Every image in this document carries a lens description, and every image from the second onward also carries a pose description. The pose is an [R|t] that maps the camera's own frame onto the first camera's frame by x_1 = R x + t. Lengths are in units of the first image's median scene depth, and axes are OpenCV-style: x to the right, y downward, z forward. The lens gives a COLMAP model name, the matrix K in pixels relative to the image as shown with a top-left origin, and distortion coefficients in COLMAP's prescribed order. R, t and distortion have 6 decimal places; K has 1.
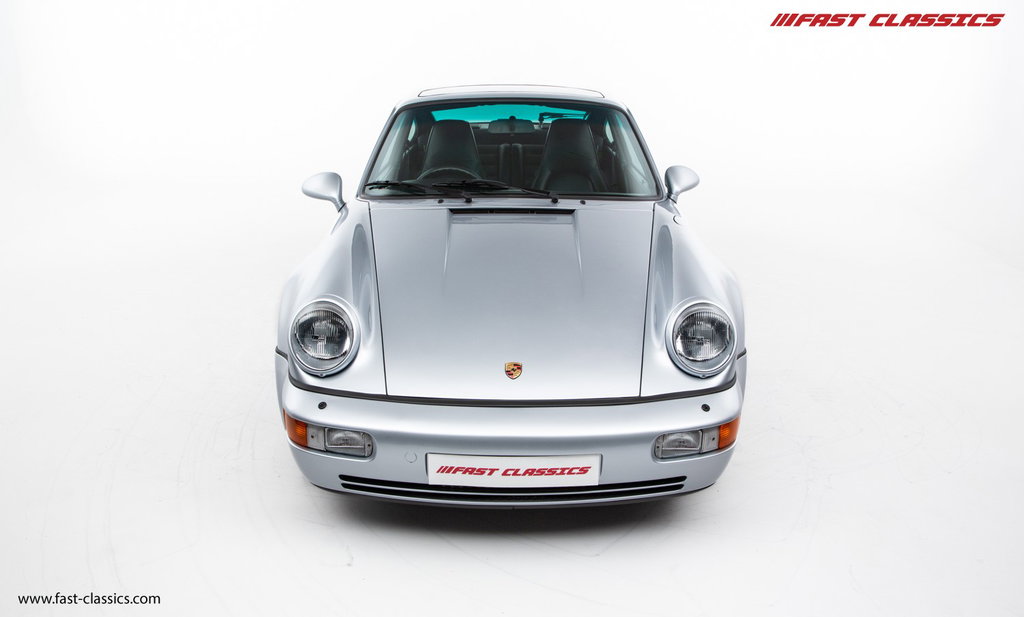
lens RADIAL K [[937.4, 0, 511.9], [0, 937.4, 307.2], [0, 0, 1]] dist [-0.004488, 0.000000]
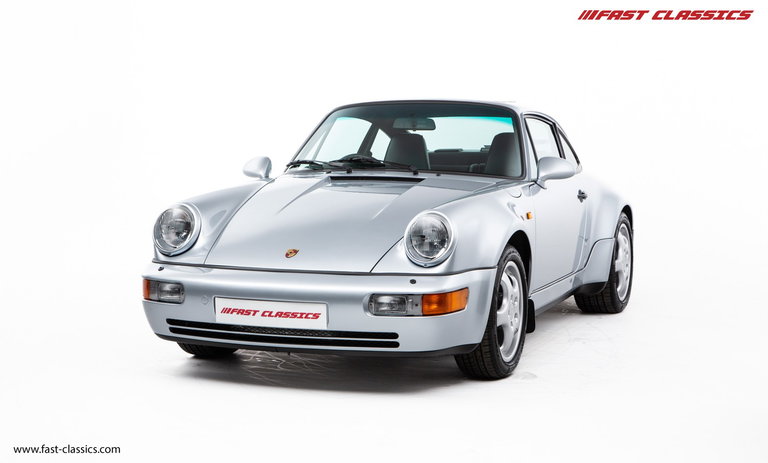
lens RADIAL K [[1433.4, 0, 385.2], [0, 1433.4, 226.1], [0, 0, 1]] dist [0.402134, 0.000000]
pose [[0.932282, 0.025539, -0.360831, 0.882656], [-0.110629, 0.969840, -0.217189, 0.466786], [0.344401, 0.242400, 0.906990, -0.876978]]
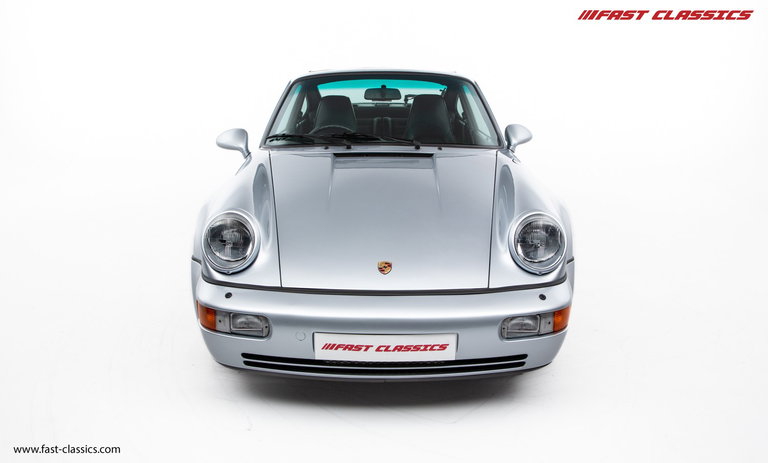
lens RADIAL K [[728.9, 0, 381.9], [0, 728.9, 232.0], [0, 0, 1]] dist [0.010177, 0.000000]
pose [[0.999997, -0.001829, -0.001646, -0.000587], [0.001719, 0.997912, -0.064560, 0.080847], [0.001761, 0.064557, 0.997912, 0.045254]]
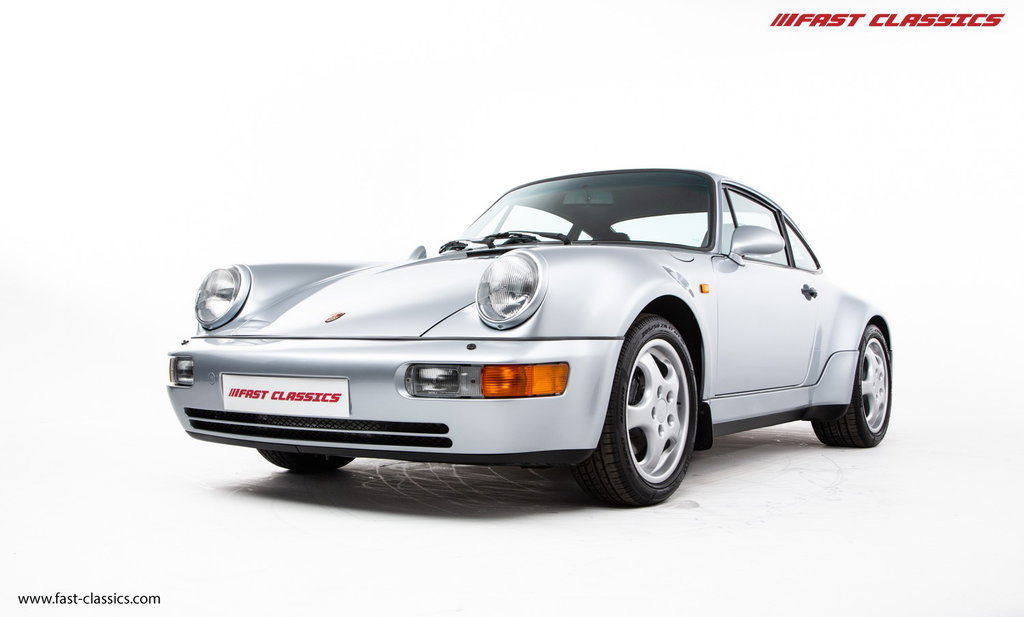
lens RADIAL K [[1063.0, 0, 523.0], [0, 1063.0, 316.8], [0, 0, 1]] dist [0.067557, 0.000000]
pose [[0.829046, -0.016035, -0.558950, 0.787648], [-0.172975, 0.943207, -0.283618, 0.347552], [0.531753, 0.331817, 0.779189, 0.219127]]
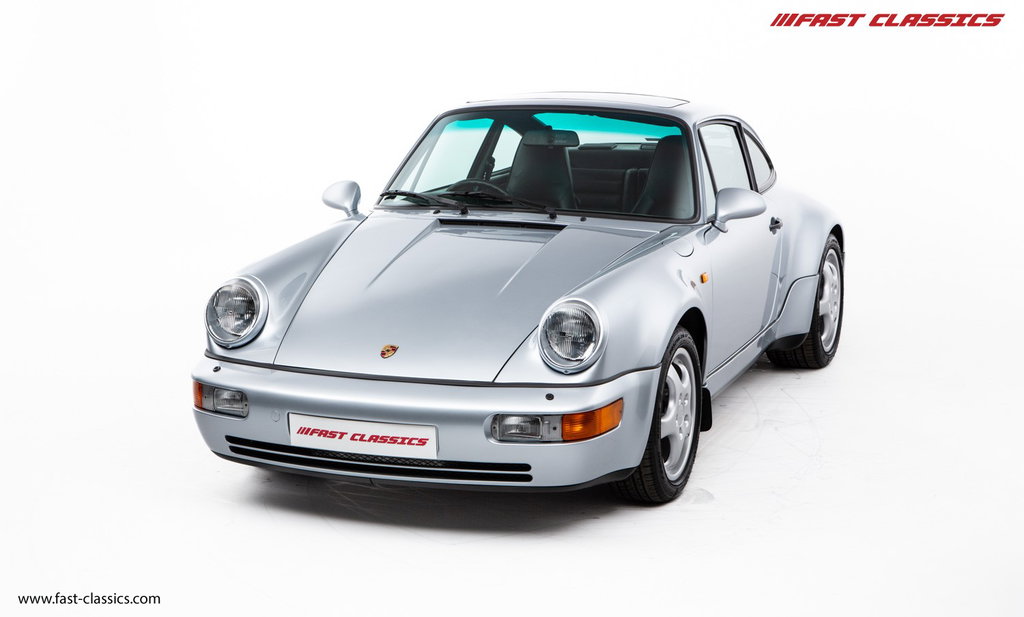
lens RADIAL K [[1911.2, 0, 507.6], [0, 1911.2, 301.6], [0, 0, 1]] dist [0.402134, 0.000000]
pose [[0.930903, 0.054193, -0.361224, 0.881174], [-0.102267, 0.988050, -0.115317, 0.241567], [0.350658, 0.144290, 0.925321, -0.928443]]
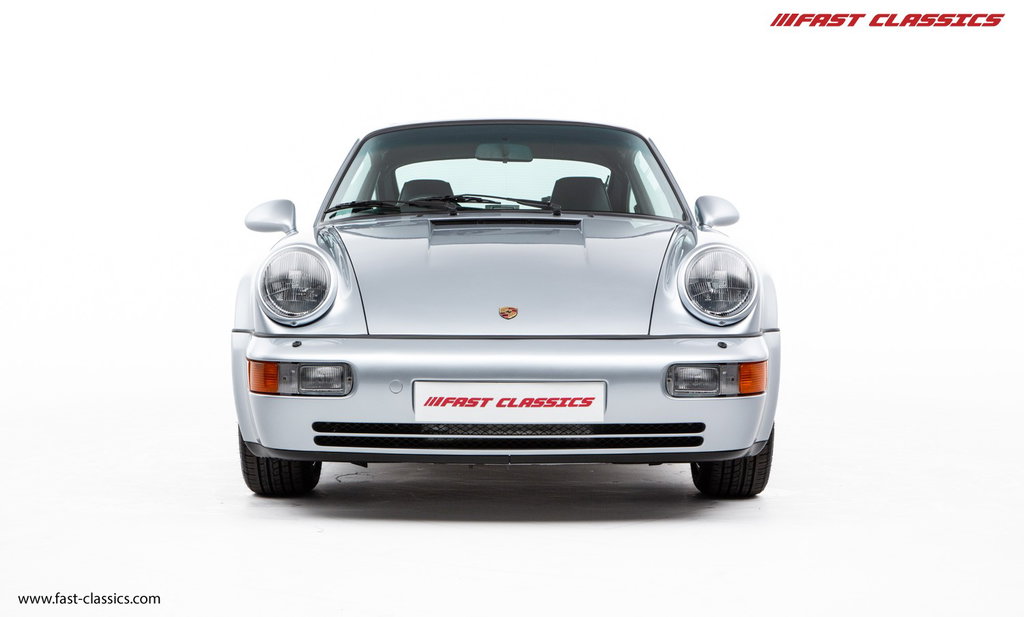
lens RADIAL K [[1769.5, 0, 513.5], [0, 1769.5, 310.9], [0, 0, 1]] dist [0.121041, 0.000000]
pose [[0.999953, -0.008614, 0.004529, -0.001151], [0.009552, 0.957786, -0.287324, 0.544538], [-0.001863, 0.287354, 0.957823, -0.619280]]
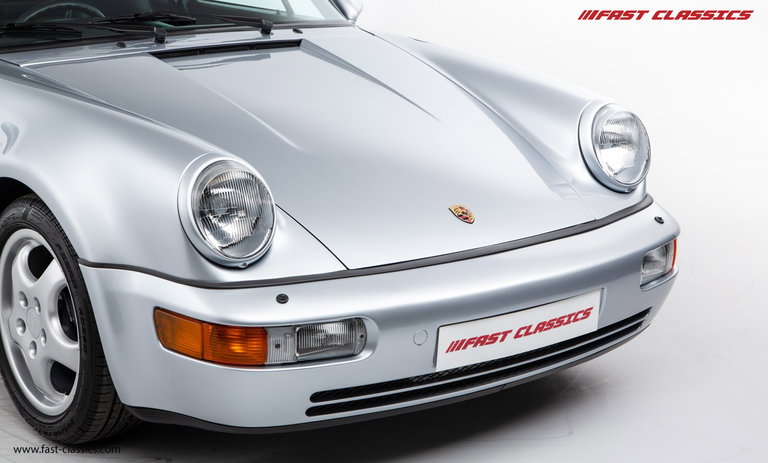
lens RADIAL K [[1568.6, 0, 389.4], [0, 1568.6, 233.8], [0, 0, 1]] dist [0.268042, 0.000000]
pose [[0.792144, -0.157133, 0.589760, -0.790908], [0.192780, 0.981239, 0.002503, 0.067022], [-0.579089, 0.111711, 0.807574, 0.000982]]
